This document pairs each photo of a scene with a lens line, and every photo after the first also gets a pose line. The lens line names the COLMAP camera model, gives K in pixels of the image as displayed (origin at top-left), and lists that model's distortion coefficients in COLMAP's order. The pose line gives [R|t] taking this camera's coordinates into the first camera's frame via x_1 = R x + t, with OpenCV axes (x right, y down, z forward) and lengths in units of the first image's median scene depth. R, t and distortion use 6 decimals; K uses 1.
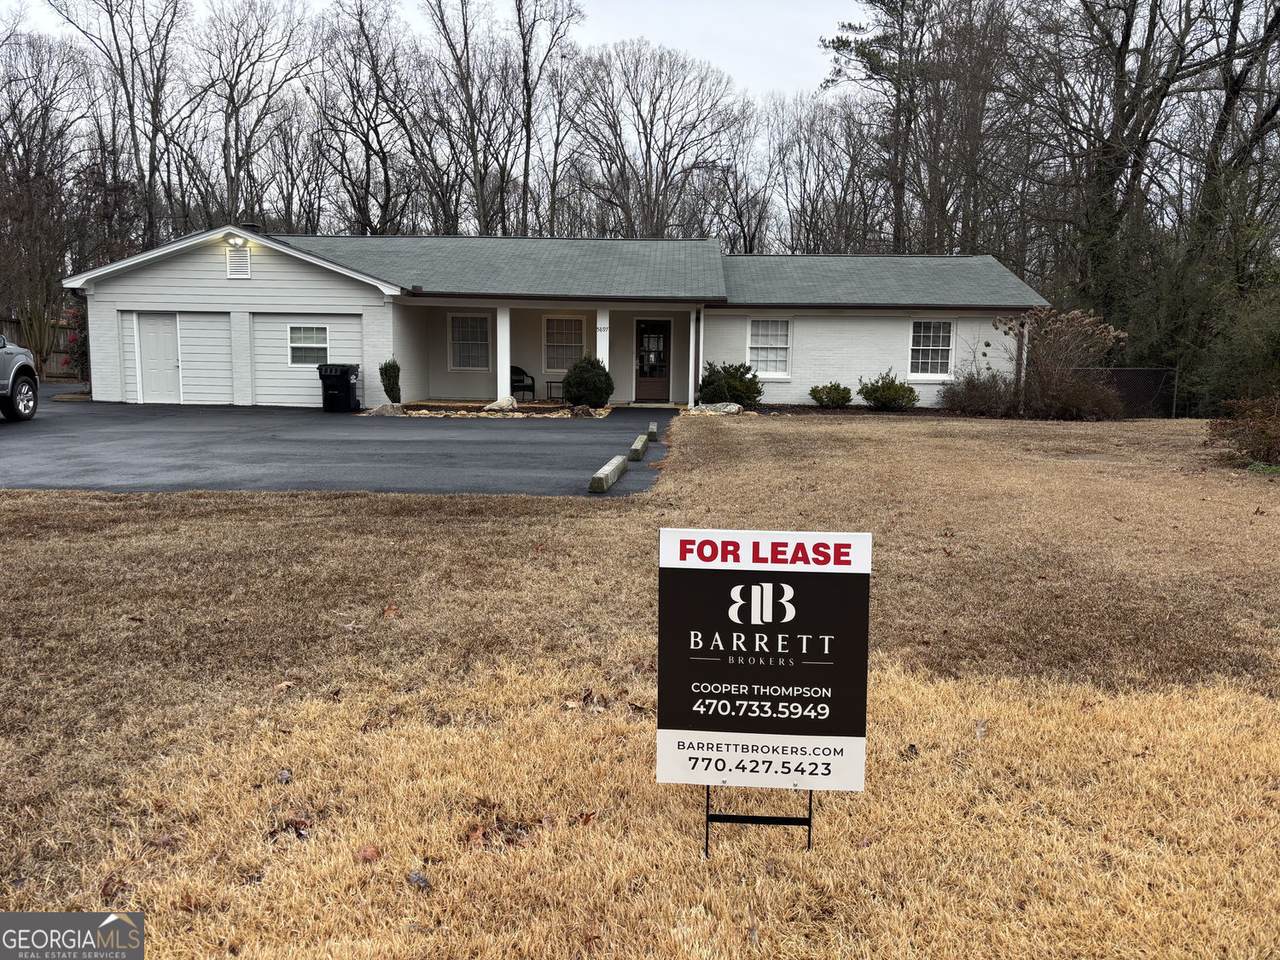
lens RADIAL K [[966.7, 0, 640.0], [0, 966.7, 480.0], [0, 0, 1]] dist [0.003336, 0.003872]
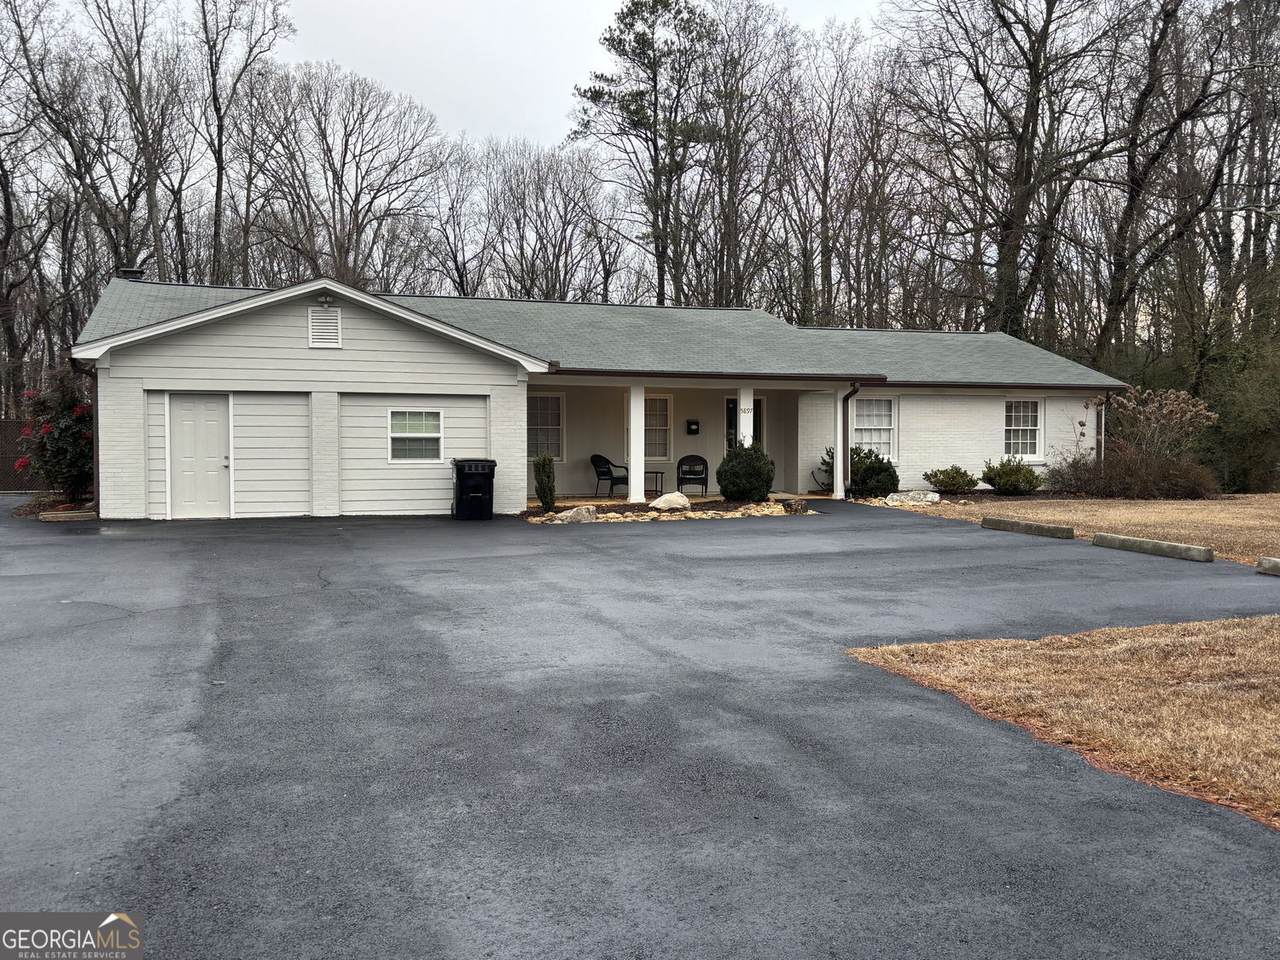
lens RADIAL K [[1099.6, 0, 640.0], [0, 1099.6, 480.0], [0, 0, 1]] dist [-0.003821, -0.003707]
pose [[0.928531, -0.029272, 0.370100, -0.496813], [0.057377, 0.996224, -0.065157, -0.035586], [-0.366795, 0.081735, 0.926704, 0.121883]]
